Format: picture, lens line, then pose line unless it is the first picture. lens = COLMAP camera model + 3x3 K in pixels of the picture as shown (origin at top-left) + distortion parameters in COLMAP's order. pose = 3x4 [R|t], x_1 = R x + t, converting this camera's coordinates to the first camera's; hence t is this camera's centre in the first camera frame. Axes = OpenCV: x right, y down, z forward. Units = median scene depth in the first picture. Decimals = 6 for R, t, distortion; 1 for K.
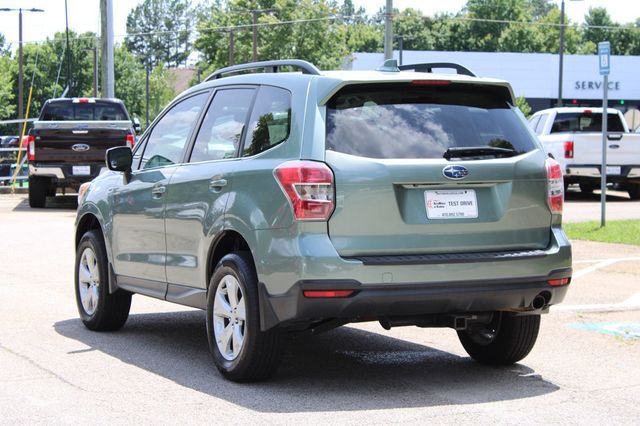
lens RADIAL K [[1487.9, 0, 320.0], [0, 1487.9, 213.0], [0, 0, 1]] dist [-0.005132, 0.463345]
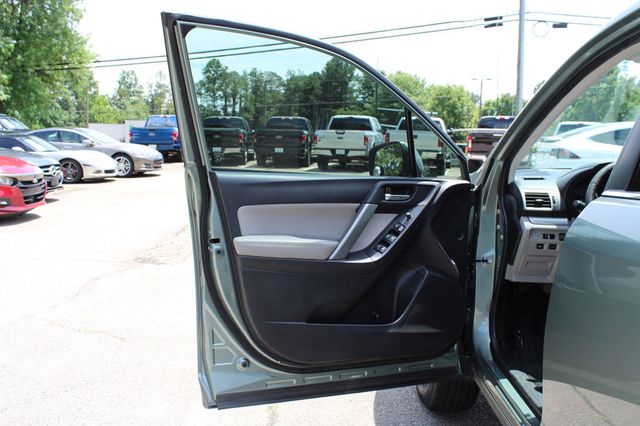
lens RADIAL K [[632.0, 0, 323.5], [0, 632.0, 225.9], [0, 0, 1]] dist [-0.093336, 0.009524]
pose [[0.901631, 0.080329, -0.424981, -0.103384], [-0.043222, 0.994417, 0.096262, -0.041227], [0.430341, -0.068424, 0.900069, 0.950881]]
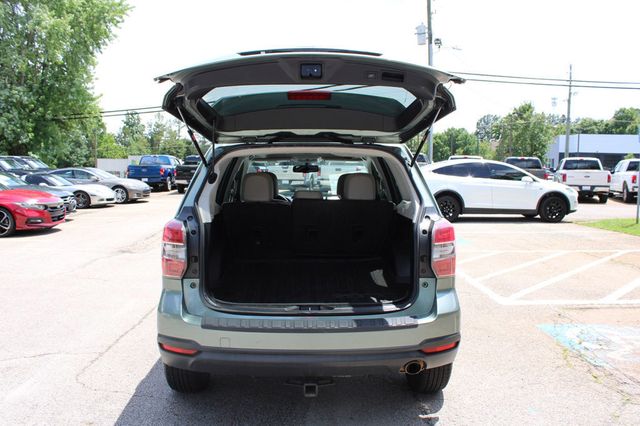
lens RADIAL K [[544.0, 0, 320.0], [0, 544.0, 213.0], [0, 0, 1]] dist [-0.175308, 0.174176]
pose [[0.917937, 0.040571, -0.394646, 0.225447], [-0.026592, 0.998812, 0.040829, -0.055300], [0.395834, -0.026984, 0.917926, 0.652259]]
